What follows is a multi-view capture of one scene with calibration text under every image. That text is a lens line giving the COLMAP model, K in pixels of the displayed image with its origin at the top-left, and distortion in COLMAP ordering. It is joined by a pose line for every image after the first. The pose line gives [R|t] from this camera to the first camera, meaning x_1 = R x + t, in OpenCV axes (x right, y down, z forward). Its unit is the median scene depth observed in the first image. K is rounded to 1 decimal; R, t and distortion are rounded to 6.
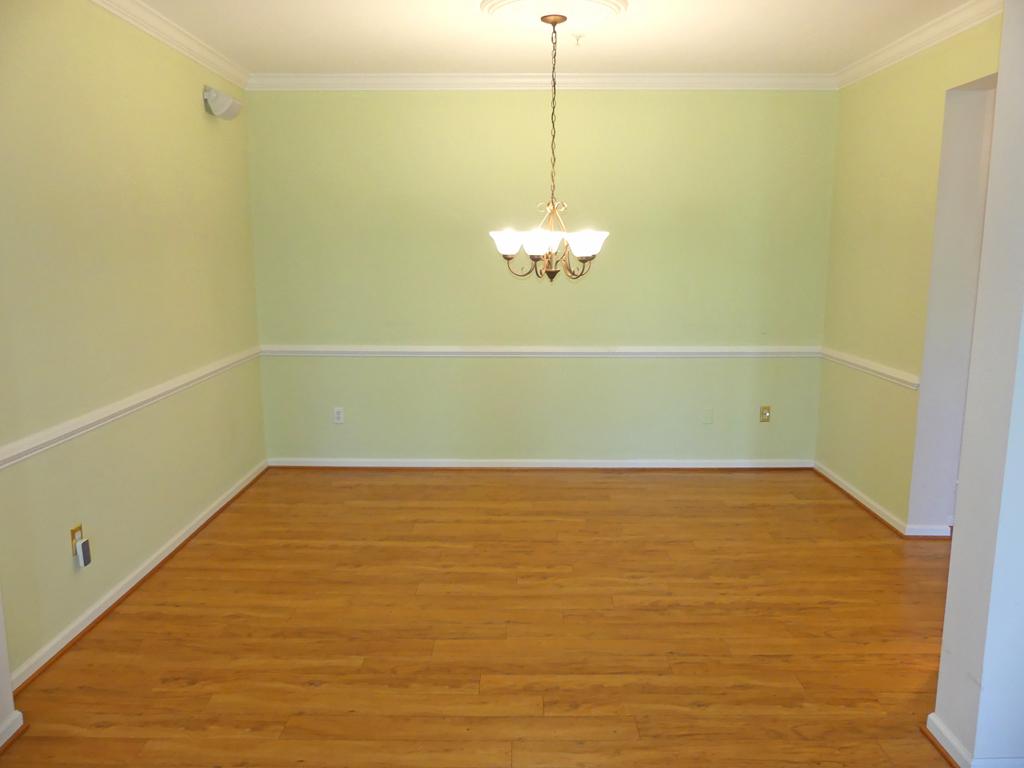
lens RADIAL K [[784.3, 0, 515.1], [0, 784.3, 380.1], [0, 0, 1]] dist [-0.000965, 0.016833]
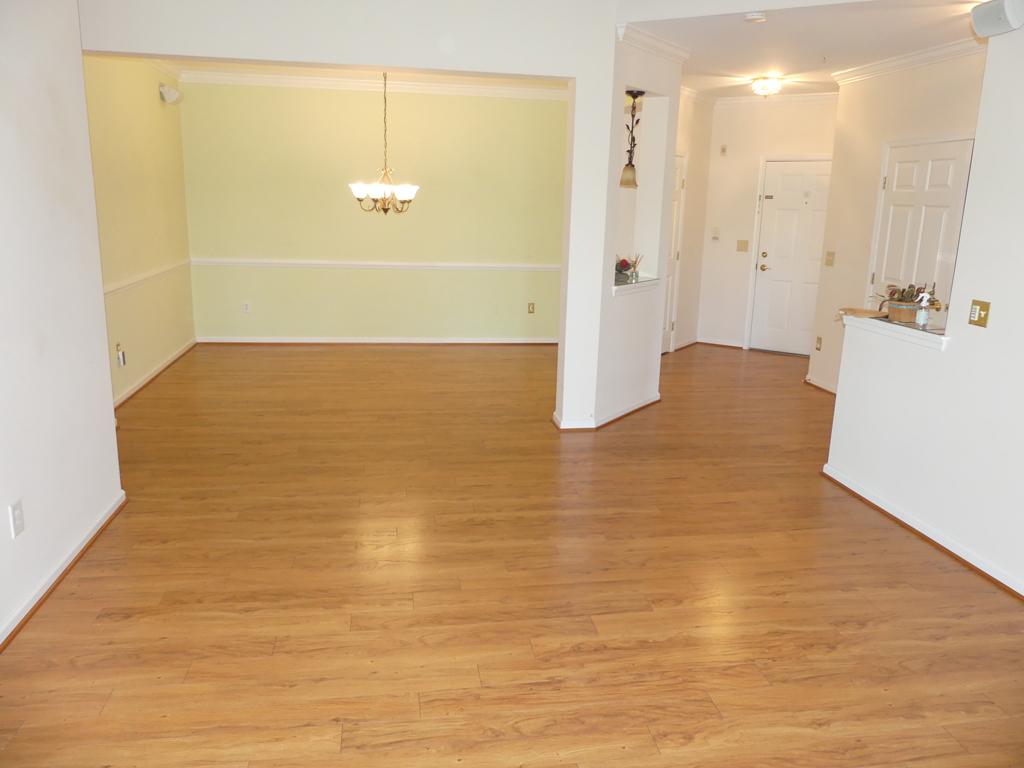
lens RADIAL K [[784.3, 0, 503.8], [0, 784.3, 383.4], [0, 0, 1]] dist [-0.000965, 0.016833]
pose [[0.987398, -0.011618, 0.157827, 0.026850], [0.001811, 0.998066, 0.062140, 0.143719], [-0.158244, -0.061072, 0.985510, -0.795605]]
